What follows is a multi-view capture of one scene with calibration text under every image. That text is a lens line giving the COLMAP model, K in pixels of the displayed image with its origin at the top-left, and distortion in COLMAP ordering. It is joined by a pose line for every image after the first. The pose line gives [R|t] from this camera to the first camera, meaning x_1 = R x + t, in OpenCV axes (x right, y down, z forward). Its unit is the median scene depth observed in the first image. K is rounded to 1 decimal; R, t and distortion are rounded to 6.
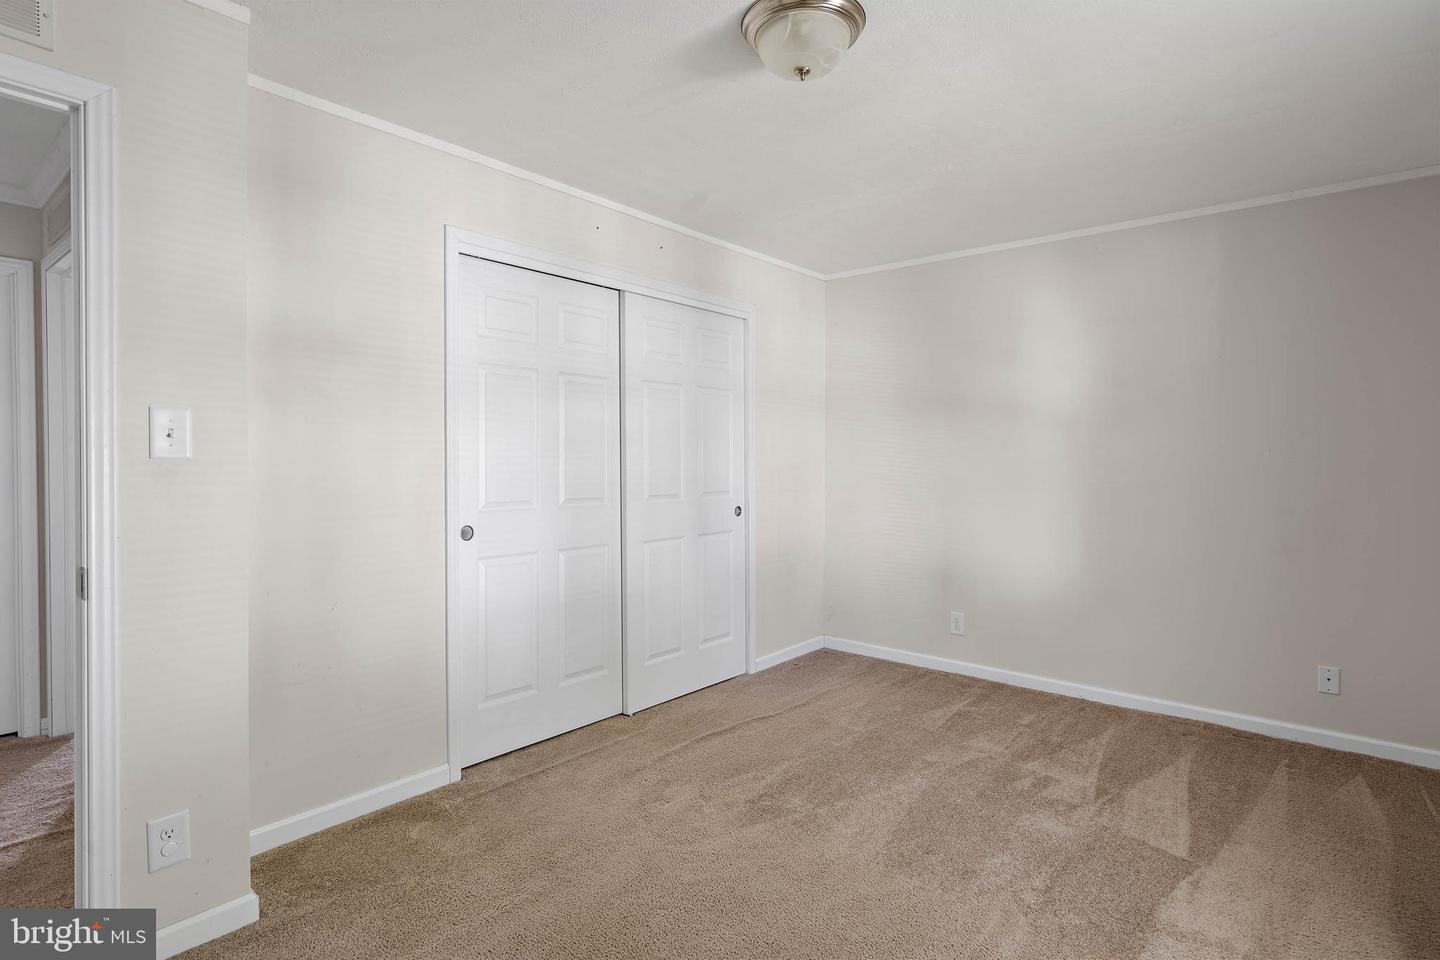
lens RADIAL K [[742.0, 0, 709.7], [0, 742.0, 476.0], [0, 0, 1]] dist [0.006874, 0.001031]
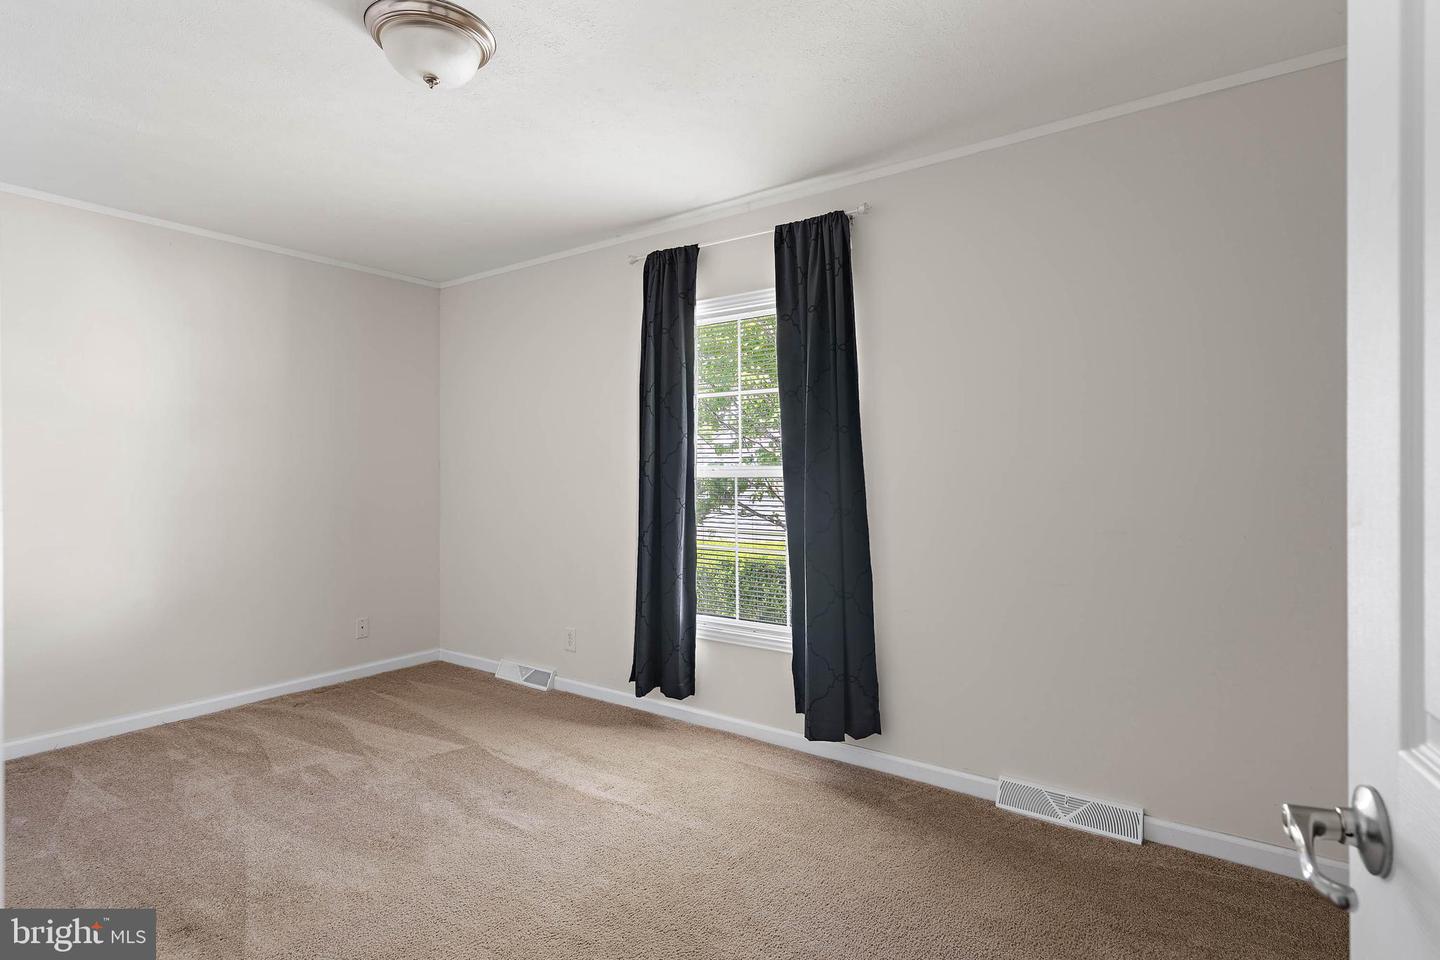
lens RADIAL K [[742.0, 0, 725.9], [0, 742.0, 476.2], [0, 0, 1]] dist [0.006874, 0.001031]
pose [[-0.087429, -0.006879, 0.996147, -0.646786], [0.026038, 0.999619, 0.009188, 0.000076], [-0.995830, 0.026741, -0.087216, 0.499572]]
